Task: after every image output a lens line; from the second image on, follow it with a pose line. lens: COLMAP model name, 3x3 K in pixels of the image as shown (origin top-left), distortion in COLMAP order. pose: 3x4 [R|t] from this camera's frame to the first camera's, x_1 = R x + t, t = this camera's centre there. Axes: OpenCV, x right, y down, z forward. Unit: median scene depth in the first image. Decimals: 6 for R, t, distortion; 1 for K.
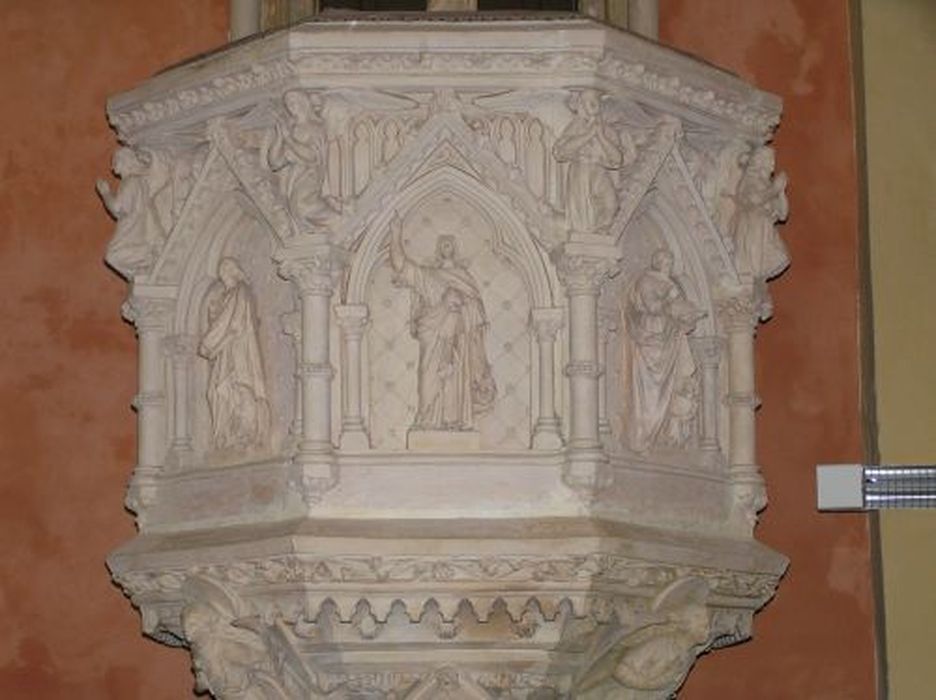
lens RADIAL K [[2253.5, 0, 414.3], [0, 2253.5, 355.8], [0, 0, 1]] dist [-0.072212, 0.000000]
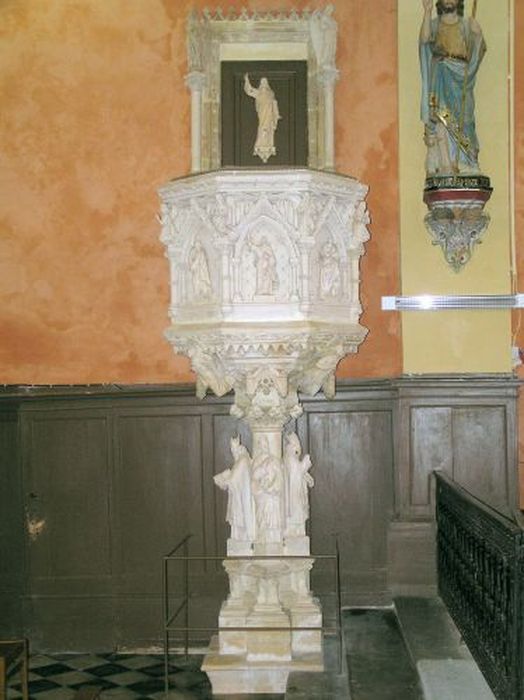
lens RADIAL K [[1009.3, 0, 263.5], [0, 1009.3, 347.7], [0, 0, 1]] dist [0.039117, 0.000000]
pose [[0.999871, -0.013666, 0.008487, -0.001354], [0.012242, 0.988650, 0.149736, -0.111705], [-0.010437, -0.149612, 0.988690, -0.490416]]
